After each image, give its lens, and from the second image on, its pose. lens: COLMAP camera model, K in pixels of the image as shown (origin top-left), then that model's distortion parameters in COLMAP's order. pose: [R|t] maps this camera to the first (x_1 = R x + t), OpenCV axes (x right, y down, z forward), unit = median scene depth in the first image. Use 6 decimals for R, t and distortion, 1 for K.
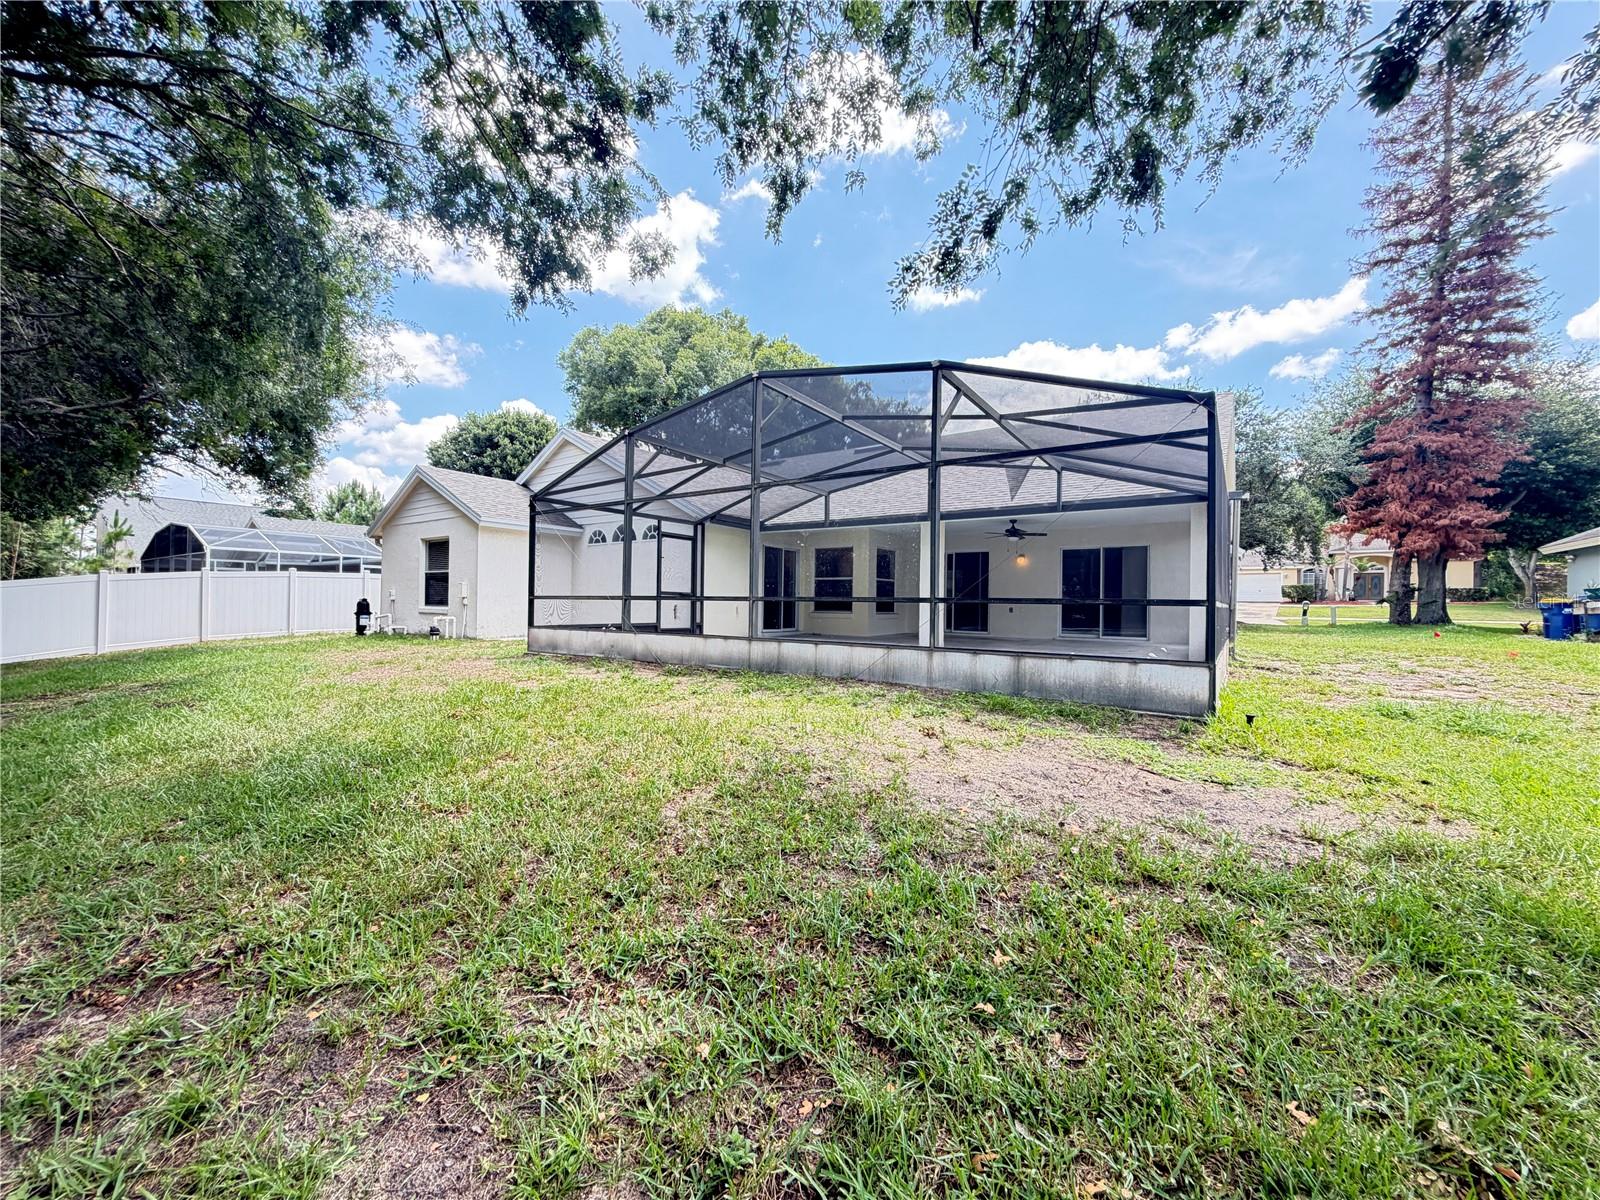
lens RADIAL K [[636.9, 0, 796.7], [0, 636.9, 600.4], [0, 0, 1]] dist [0.000110, -0.000023]
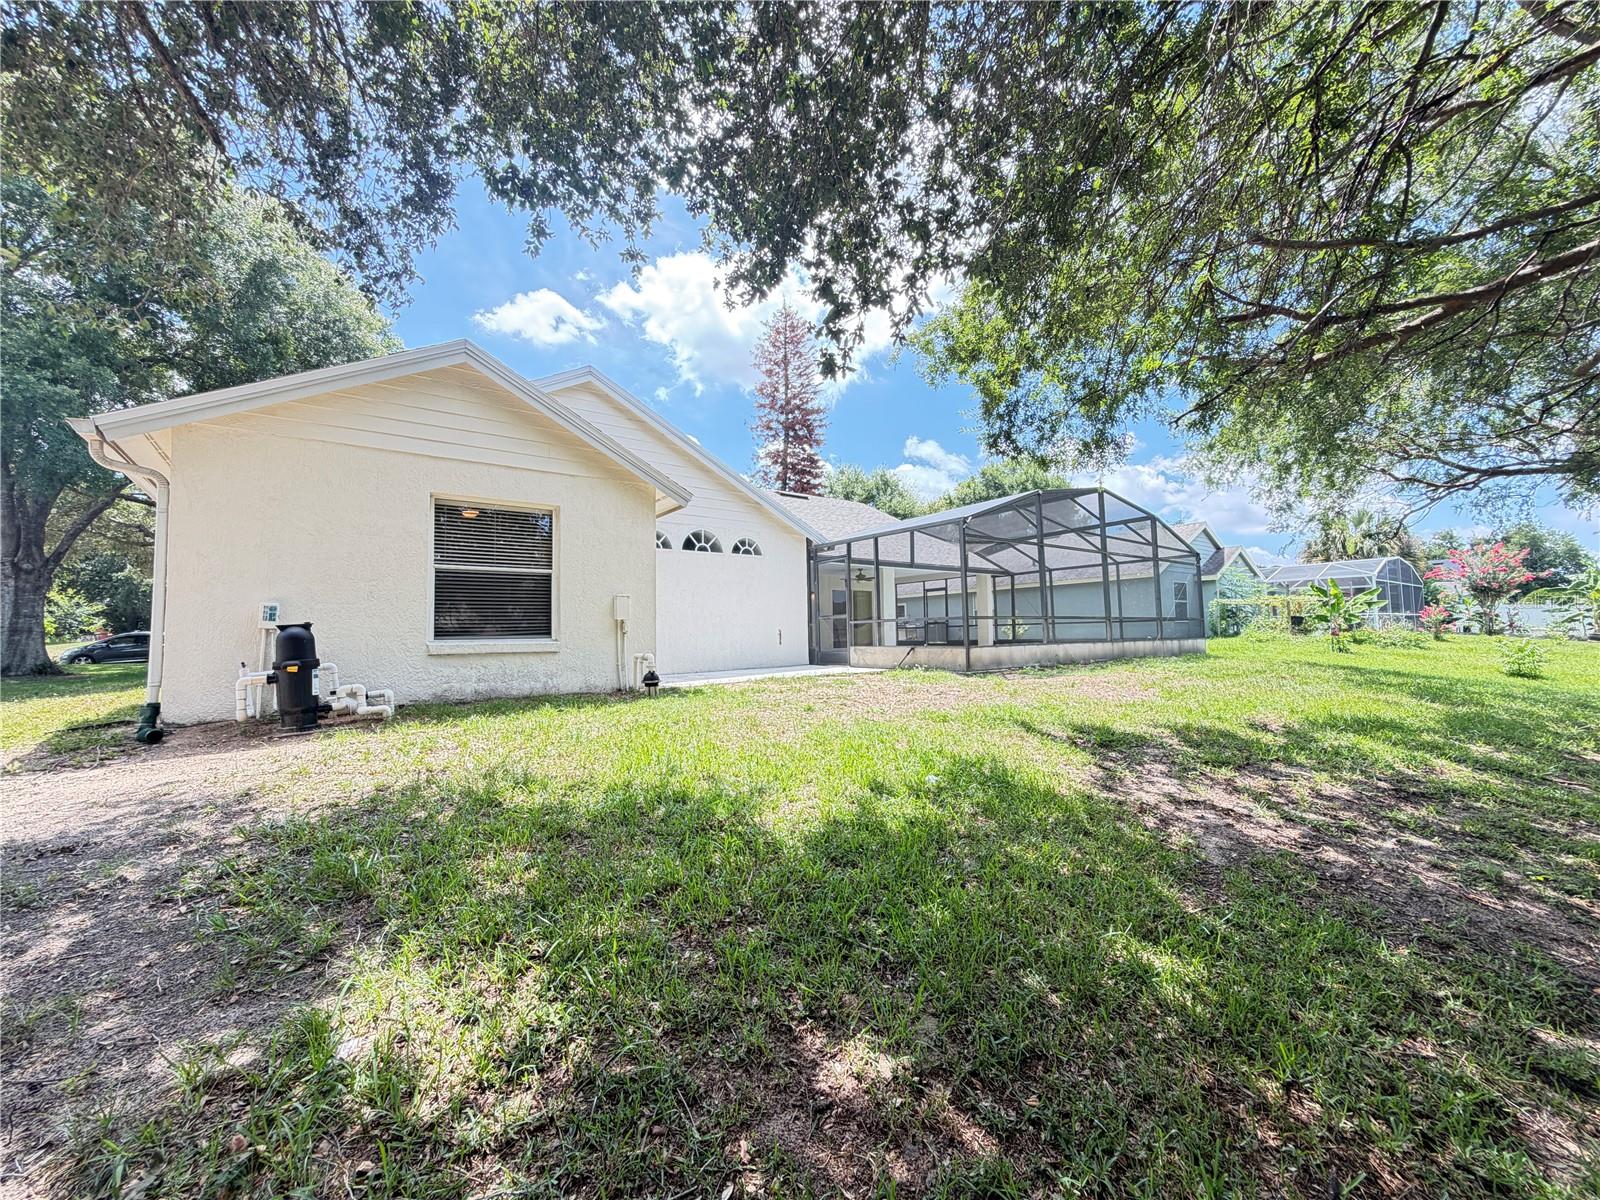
lens RADIAL K [[636.9, 0, 796.7], [0, 636.9, 600.4], [0, 0, 1]] dist [0.000110, -0.000023]
pose [[0.330552, 0.010196, 0.943733, -1.516204], [-0.001008, 0.999945, -0.010450, -0.027703], [-0.943787, 0.002503, 0.330544, 0.911757]]
